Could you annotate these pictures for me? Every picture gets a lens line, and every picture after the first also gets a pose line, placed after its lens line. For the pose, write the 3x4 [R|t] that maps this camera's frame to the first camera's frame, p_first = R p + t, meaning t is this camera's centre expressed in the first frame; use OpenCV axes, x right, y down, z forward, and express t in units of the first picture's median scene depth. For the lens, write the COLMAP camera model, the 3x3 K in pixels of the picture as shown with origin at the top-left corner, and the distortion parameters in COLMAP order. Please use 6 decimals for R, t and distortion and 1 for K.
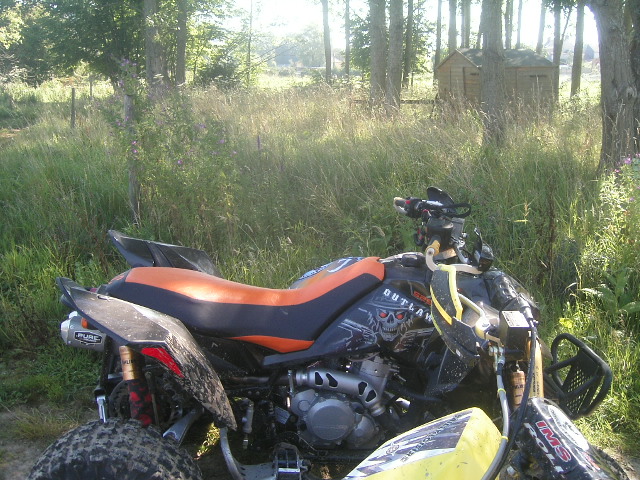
lens RADIAL K [[736.4, 0, 342.7], [0, 736.4, 241.6], [0, 0, 1]] dist [-0.153170, 0.018072]
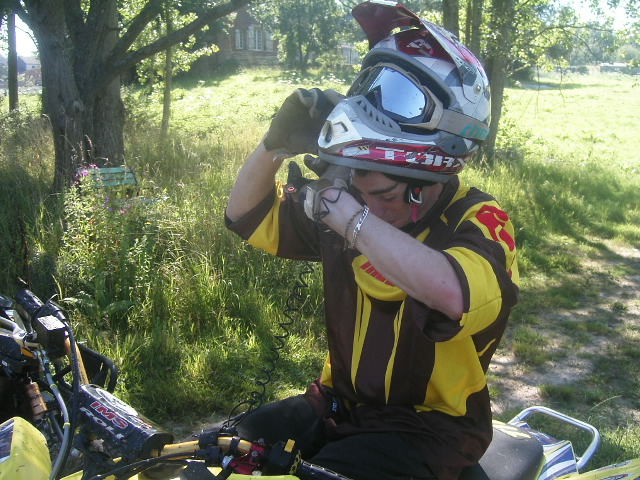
lens RADIAL K [[736.4, 0, 342.7], [0, 736.4, 241.6], [0, 0, 1]] dist [-0.153170, 0.018072]
pose [[0.739622, -0.129173, 0.660511, -0.075452], [0.138977, 0.989570, 0.037904, 0.001073], [-0.658518, 0.063761, 0.749859, -0.072933]]
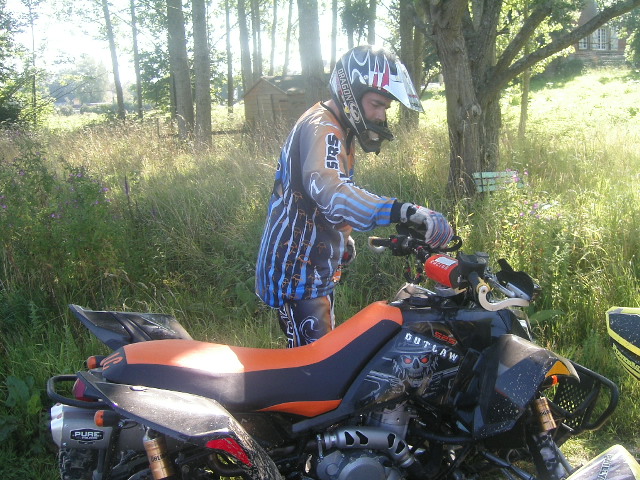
lens RADIAL K [[736.4, 0, 342.7], [0, 736.4, 241.6], [0, 0, 1]] dist [-0.153170, 0.018072]
pose [[0.957524, -0.095965, 0.271915, -0.263971], [0.105967, 0.994119, -0.022307, -0.041141], [-0.268176, 0.050174, 0.962063, 0.096550]]
